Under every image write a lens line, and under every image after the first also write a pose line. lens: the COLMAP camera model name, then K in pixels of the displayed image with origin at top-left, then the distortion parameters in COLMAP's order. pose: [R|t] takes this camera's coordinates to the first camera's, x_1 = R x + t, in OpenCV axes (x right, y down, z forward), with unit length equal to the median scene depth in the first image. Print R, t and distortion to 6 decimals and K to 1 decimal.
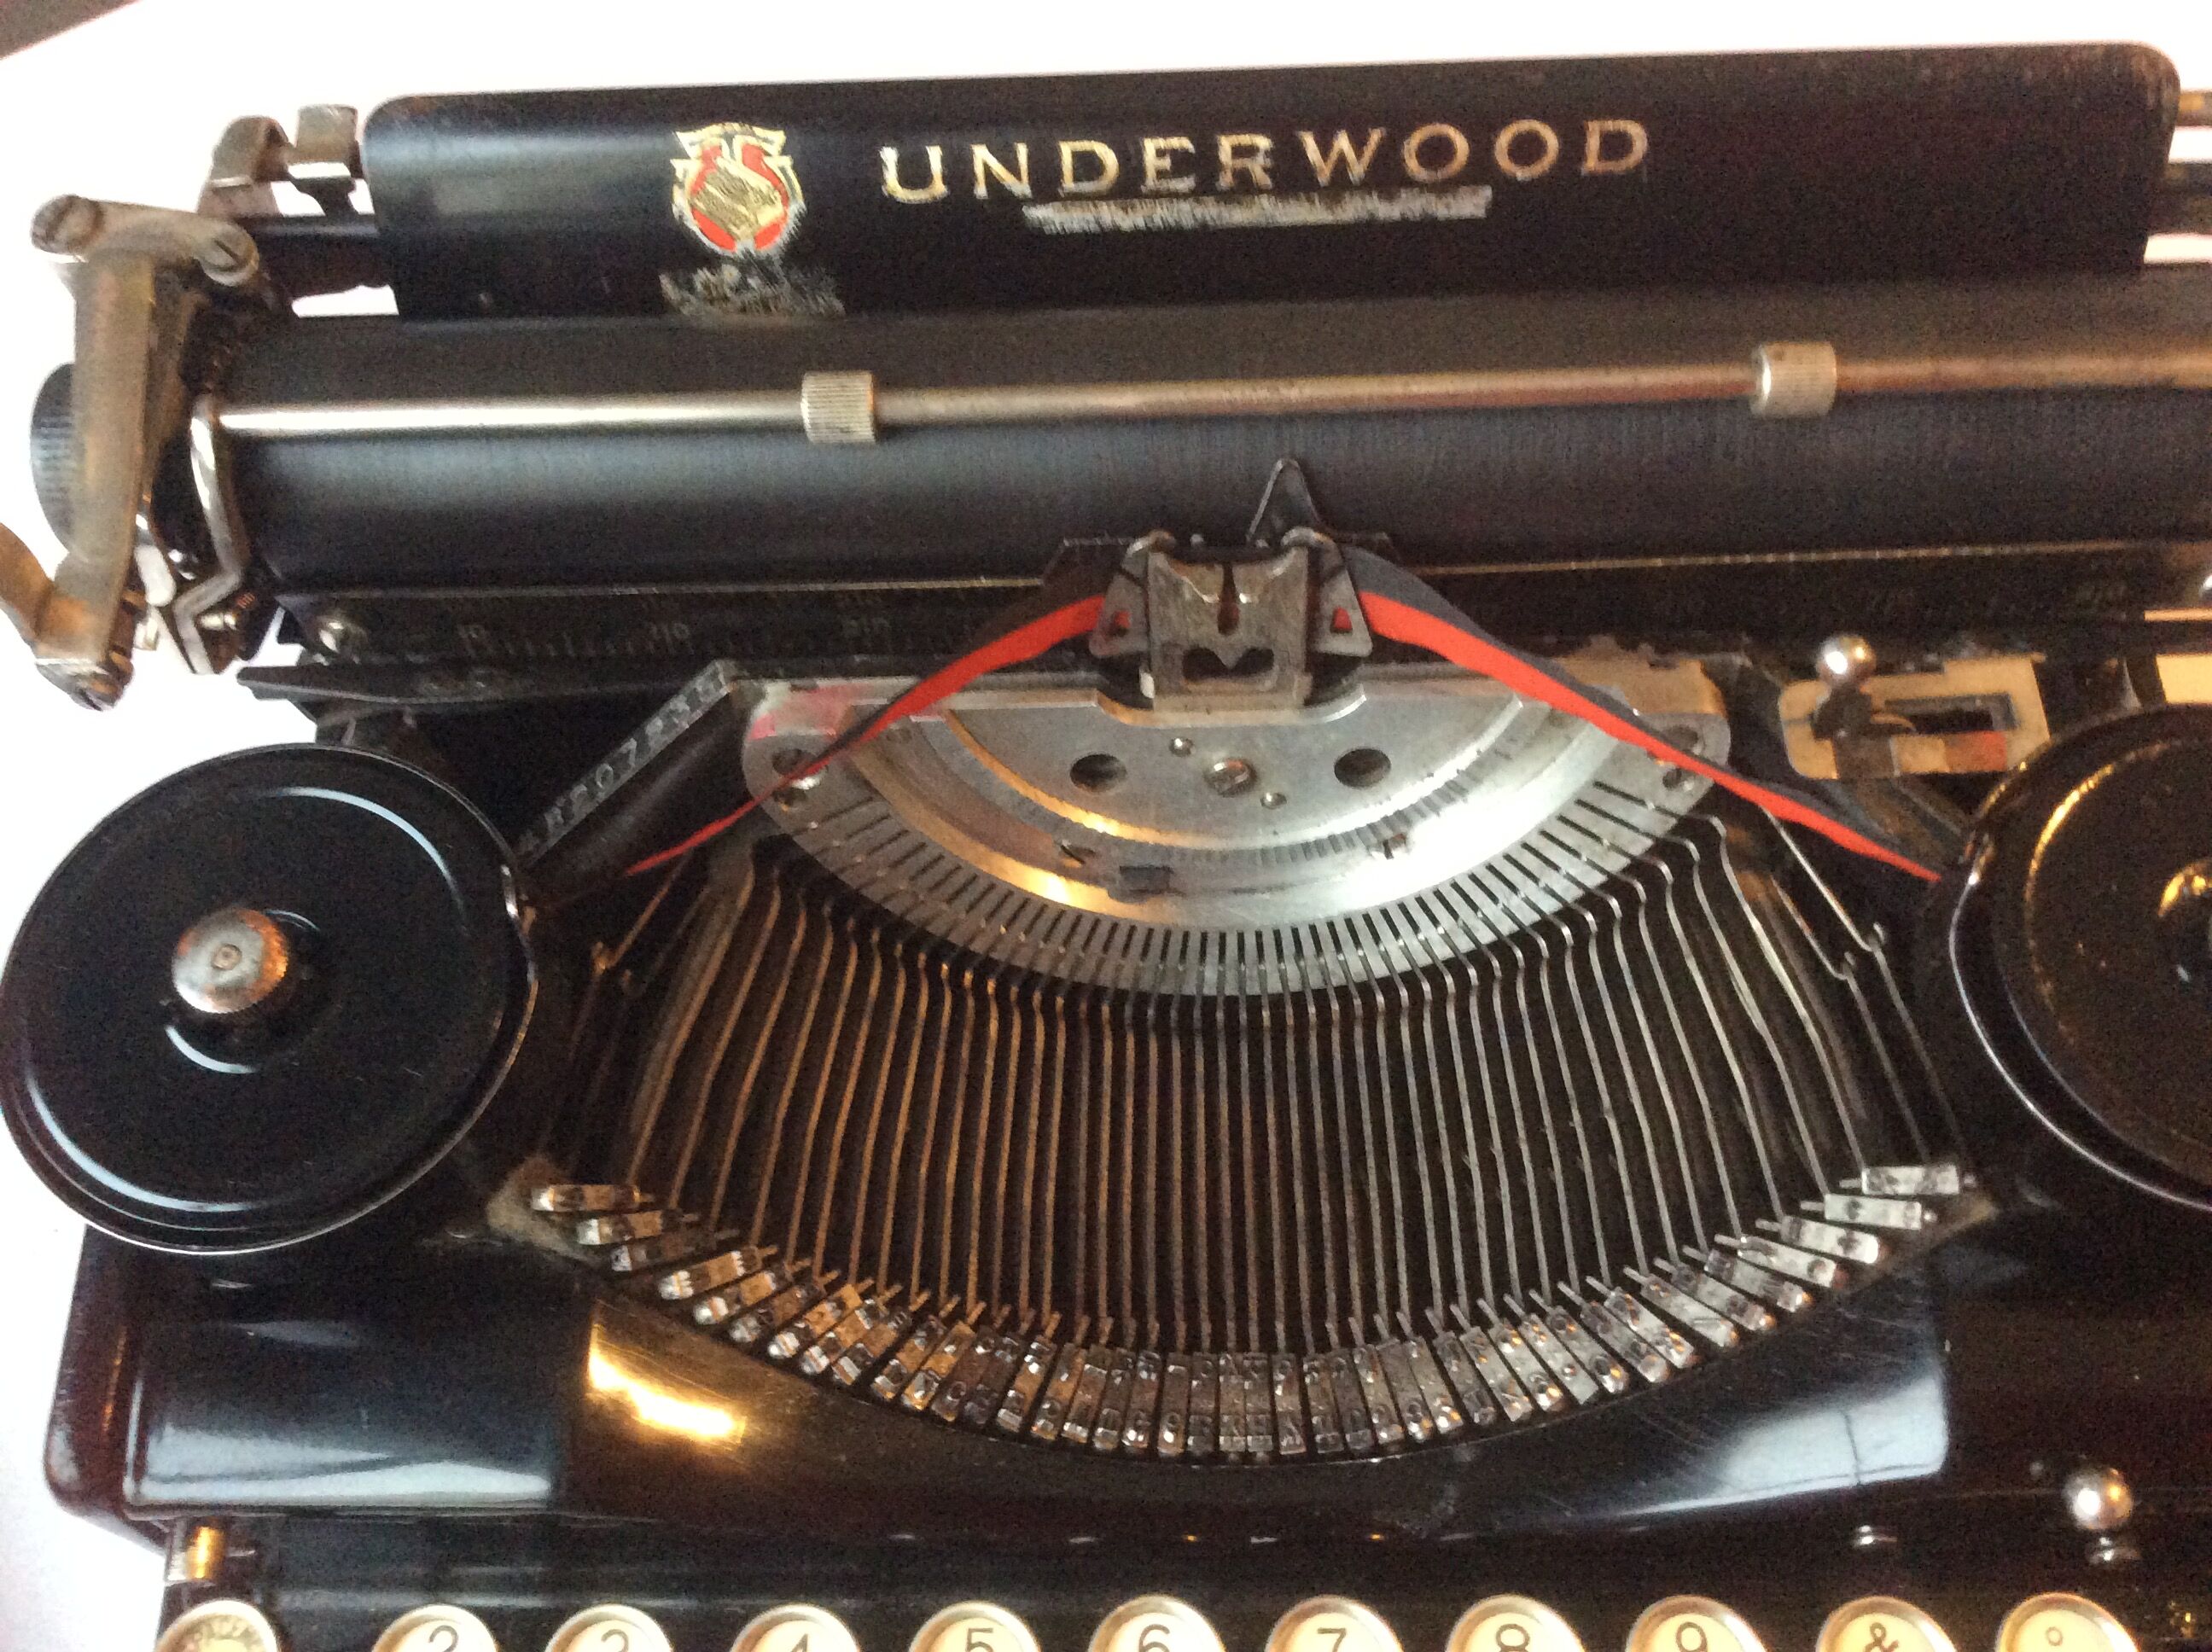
lens RADIAL K [[2024.4, 0, 1138.9], [0, 2024.4, 874.9], [0, 0, 1]] dist [0.114410, -0.242876]
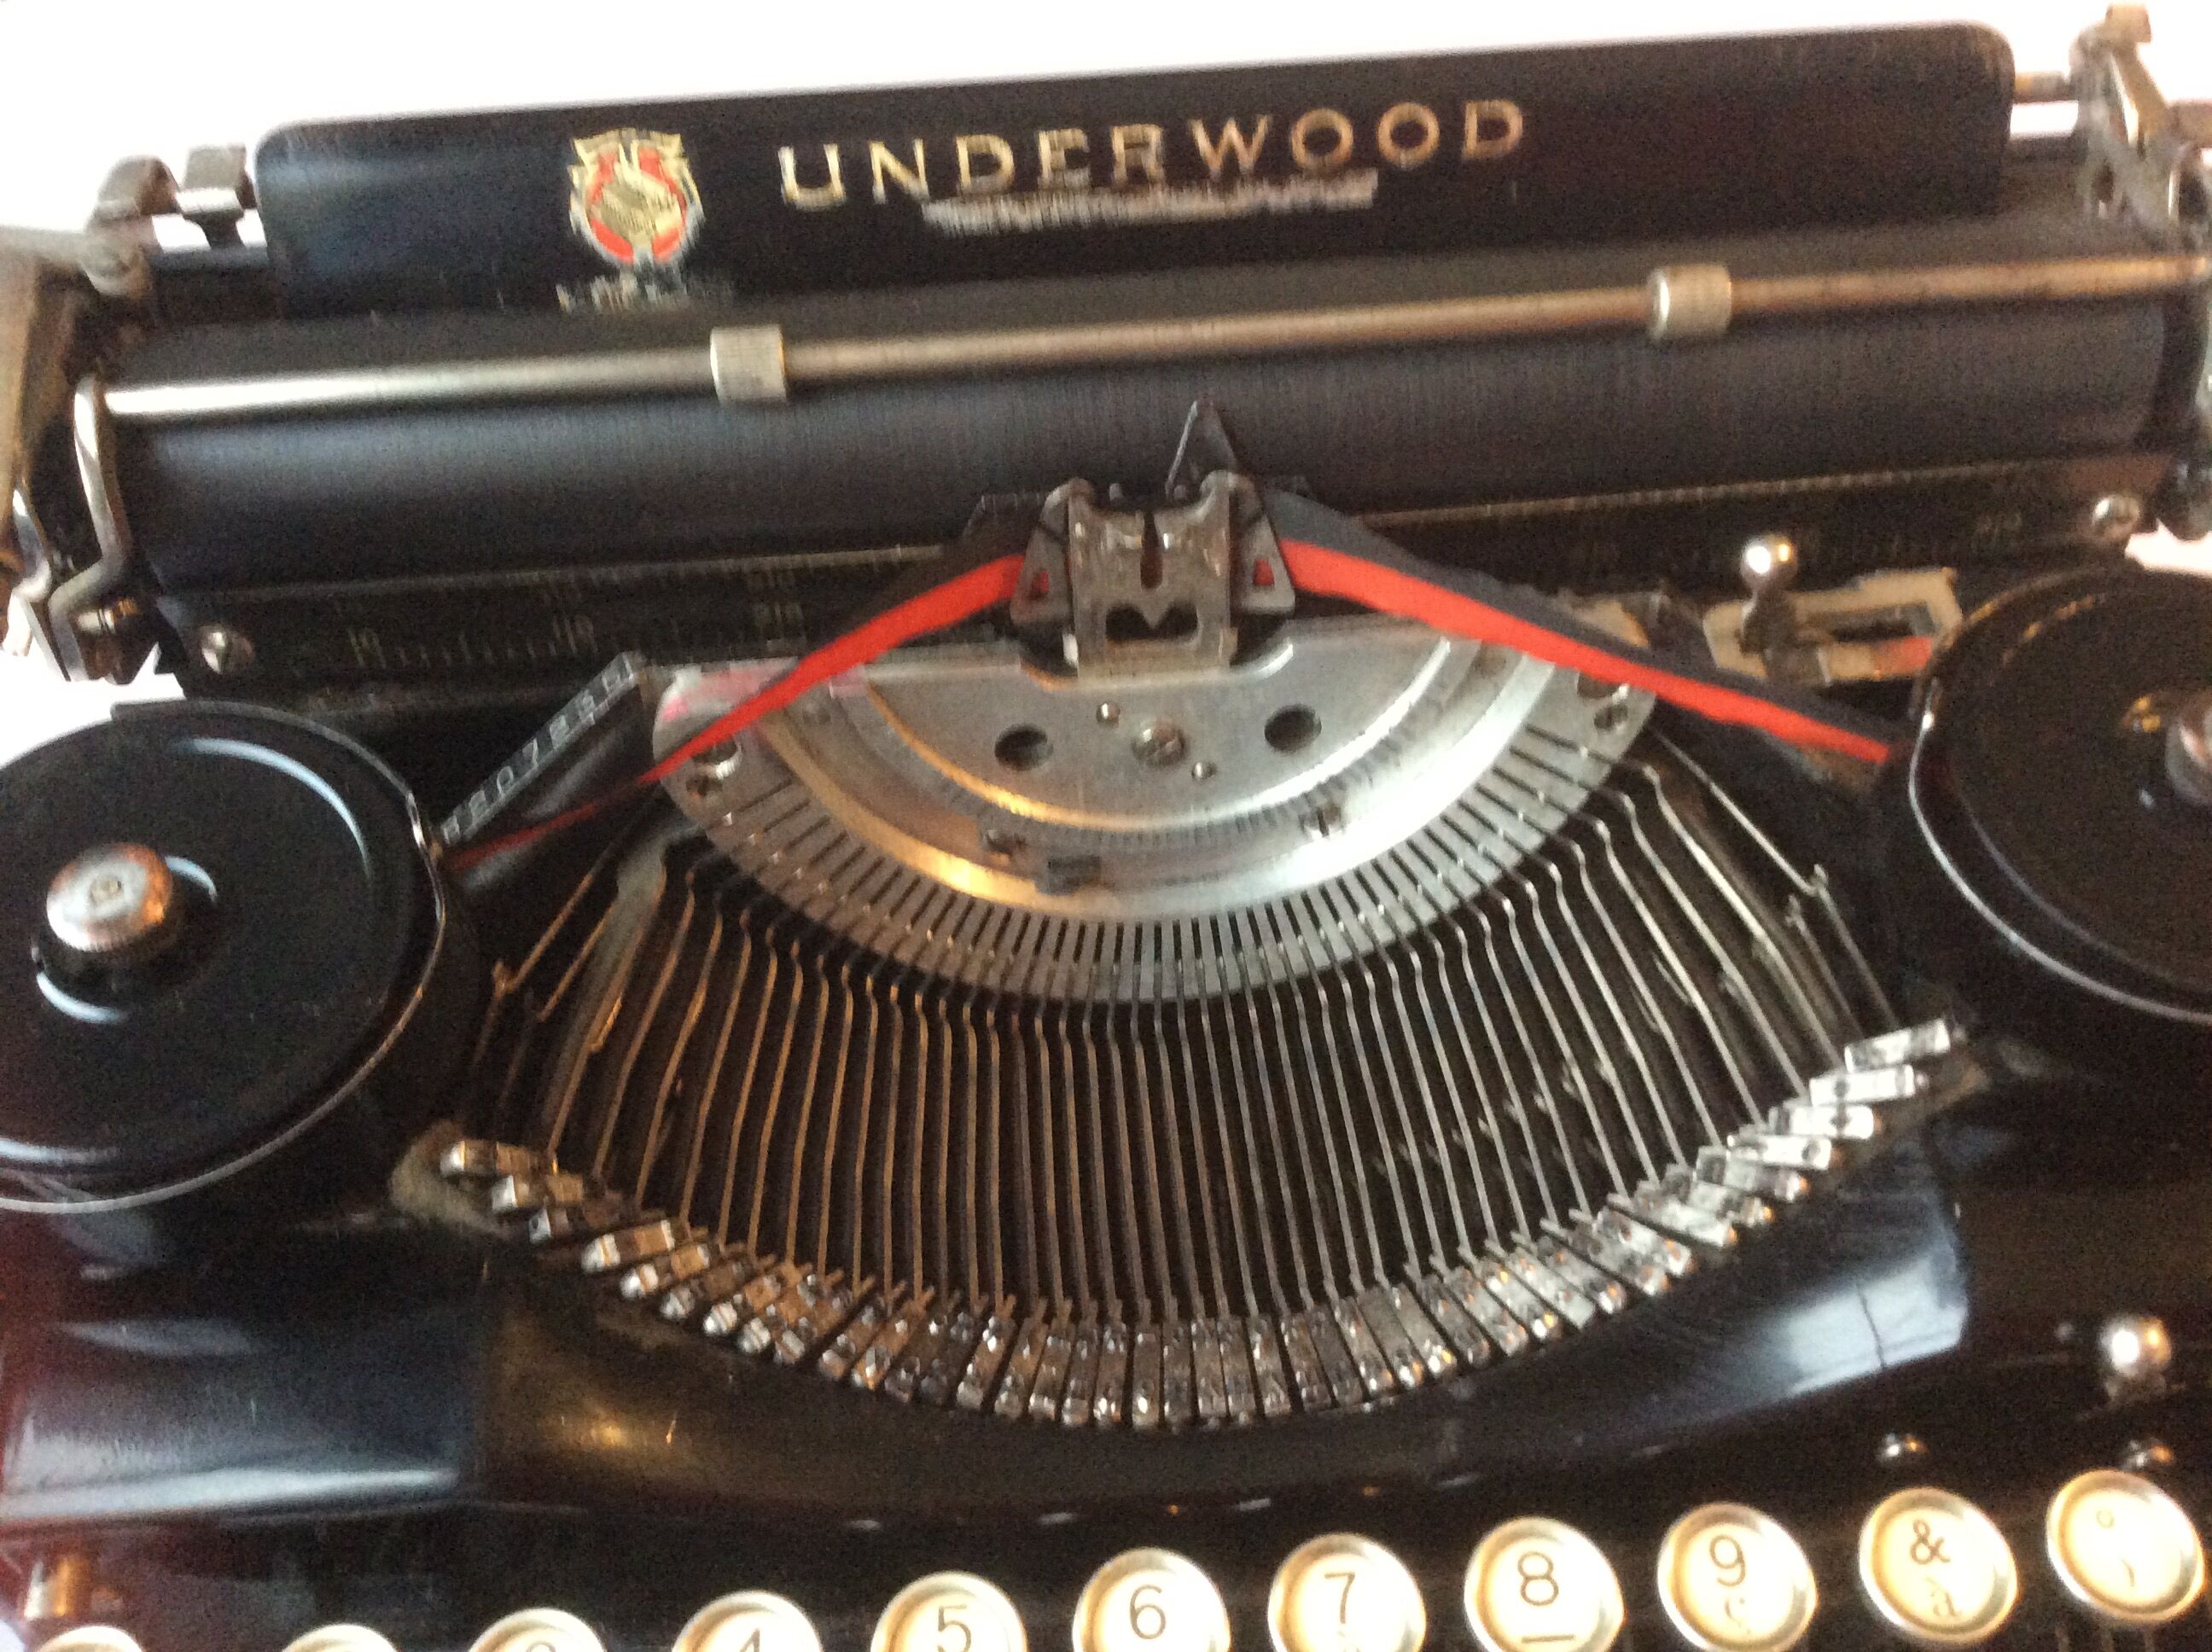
lens RADIAL K [[2024.4, 0, 1138.9], [0, 2024.4, 874.9], [0, 0, 1]] dist [0.114410, -0.242876]
pose [[0.996382, -0.048487, 0.069799, -0.037062], [0.058862, 0.986125, -0.155220, 0.168474], [-0.061305, 0.158767, 0.985411, 0.048214]]
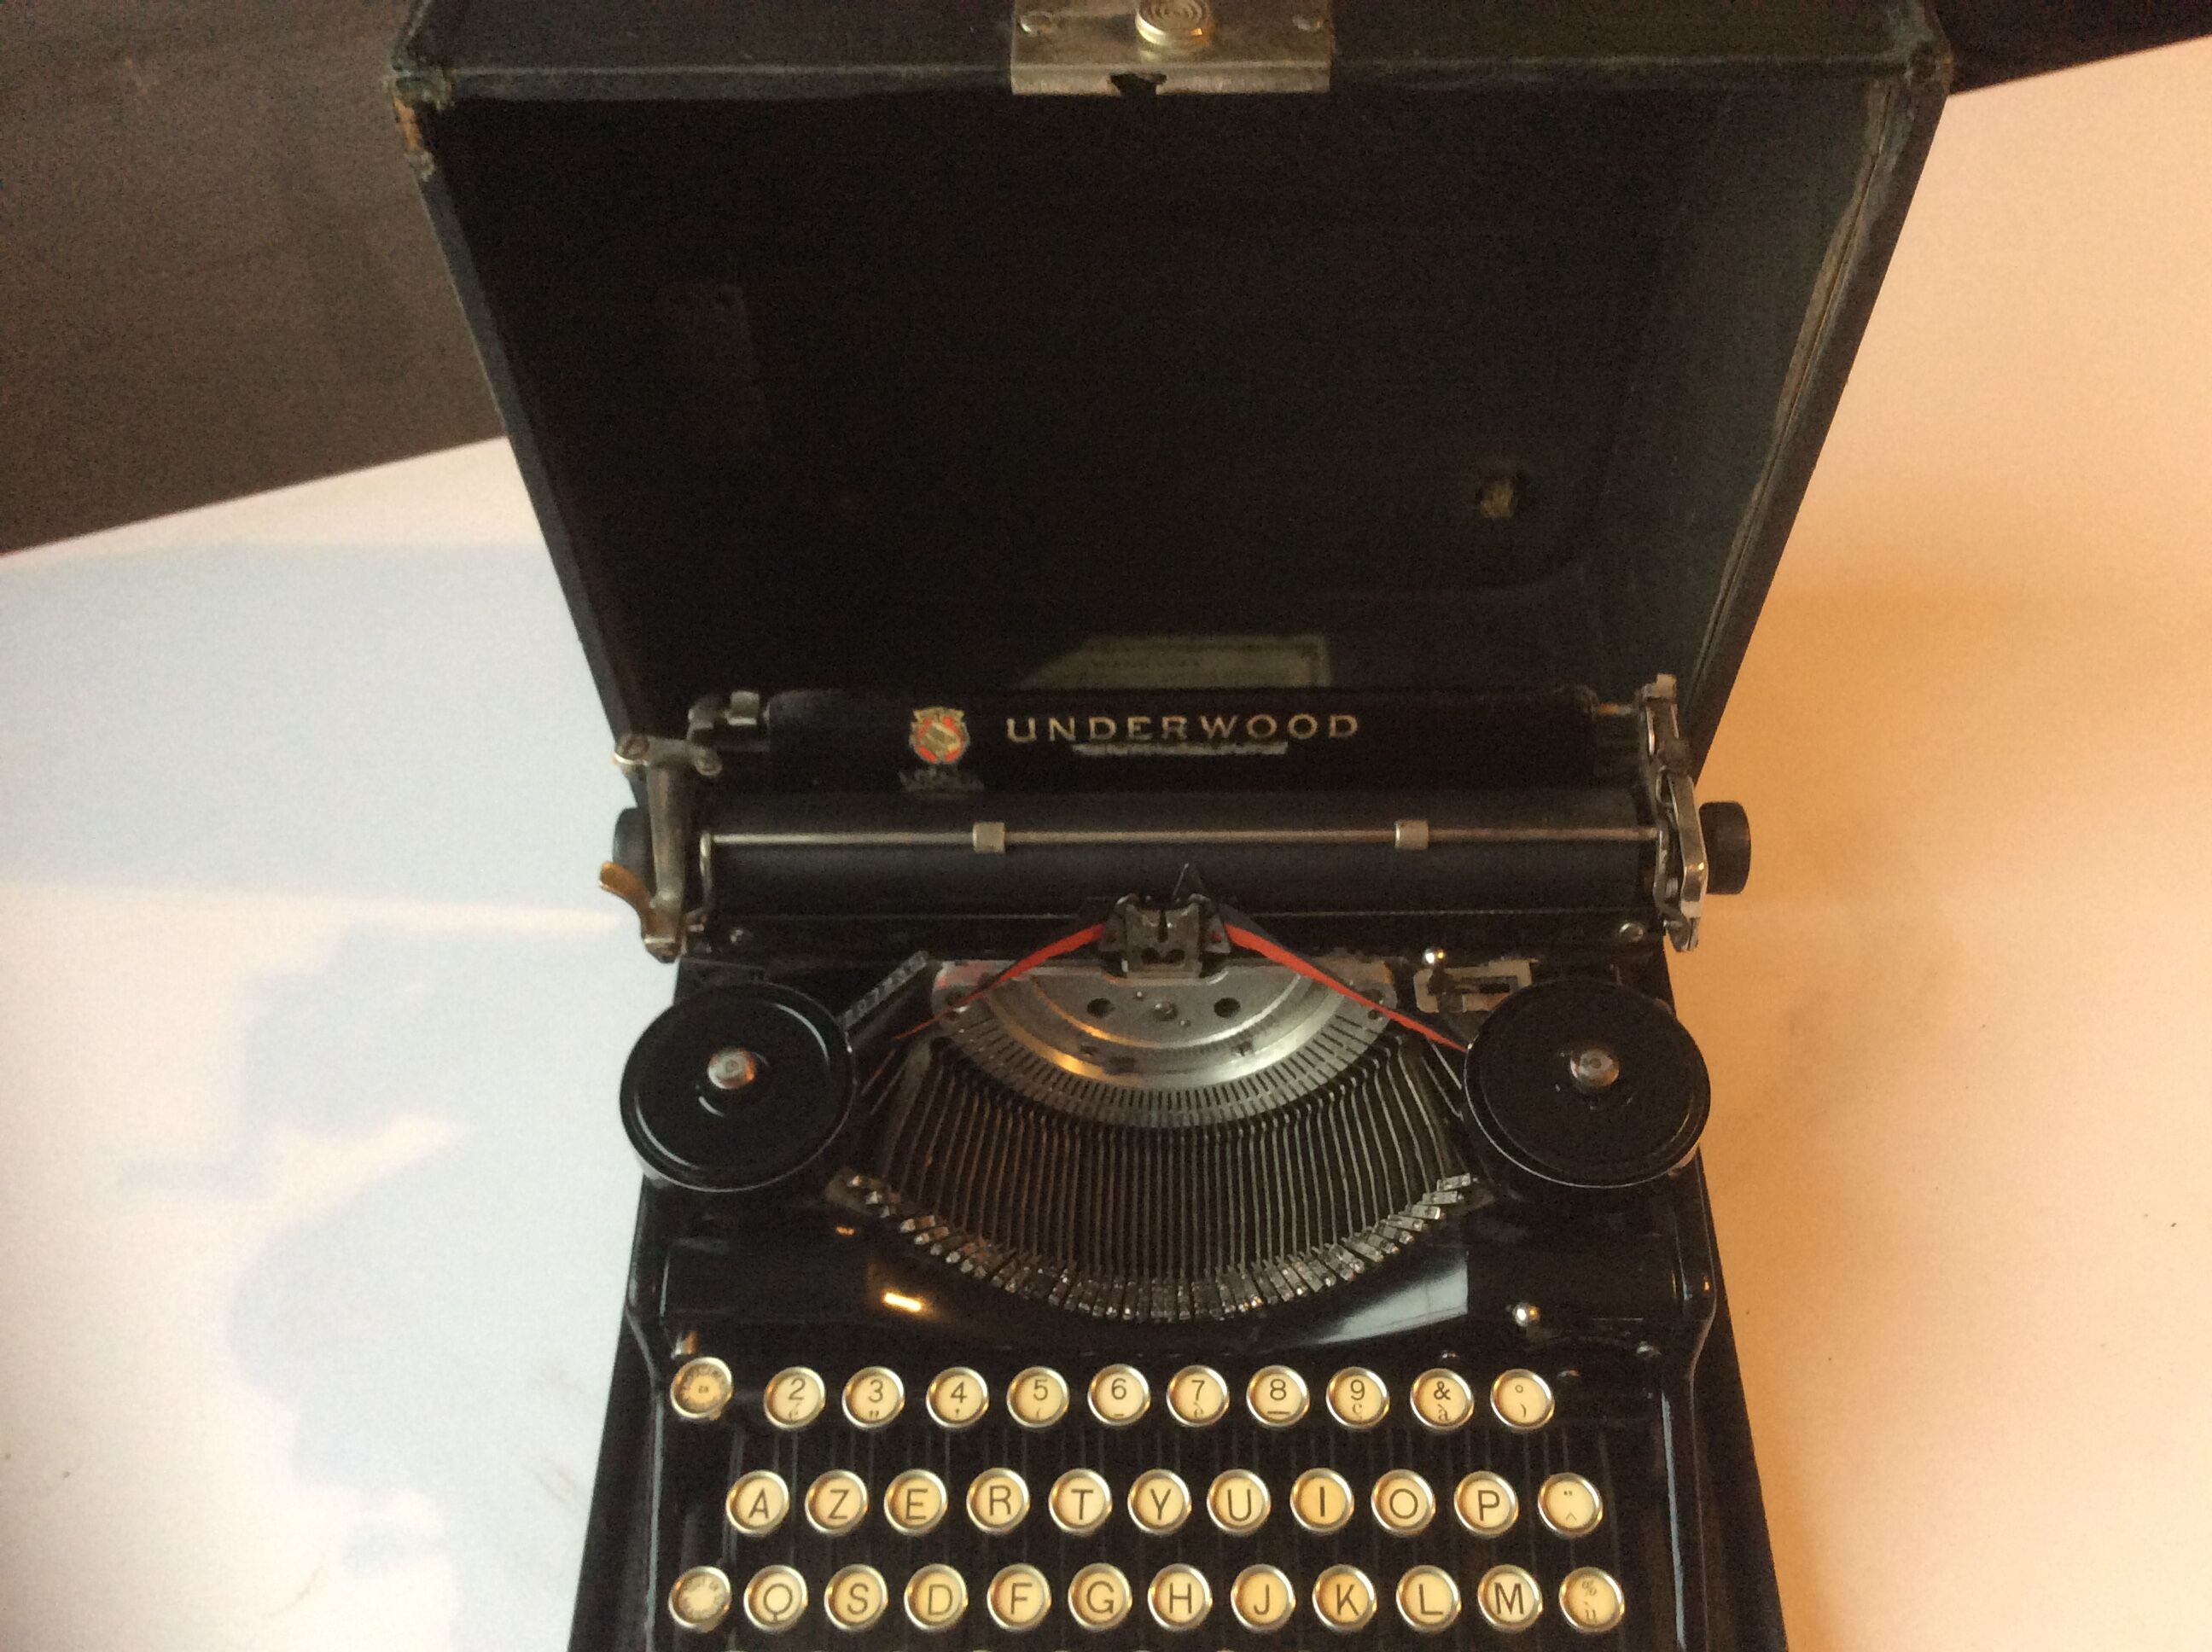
lens RADIAL K [[2049.0, 0, 1106.0], [0, 2049.0, 826.0], [0, 0, 1]] dist [0.001239, -0.000088]
pose [[0.999750, 0.019331, -0.011249, 0.005879], [-0.021171, 0.980120, -0.197275, 0.186098], [0.007212, 0.197464, 0.980284, -1.126698]]
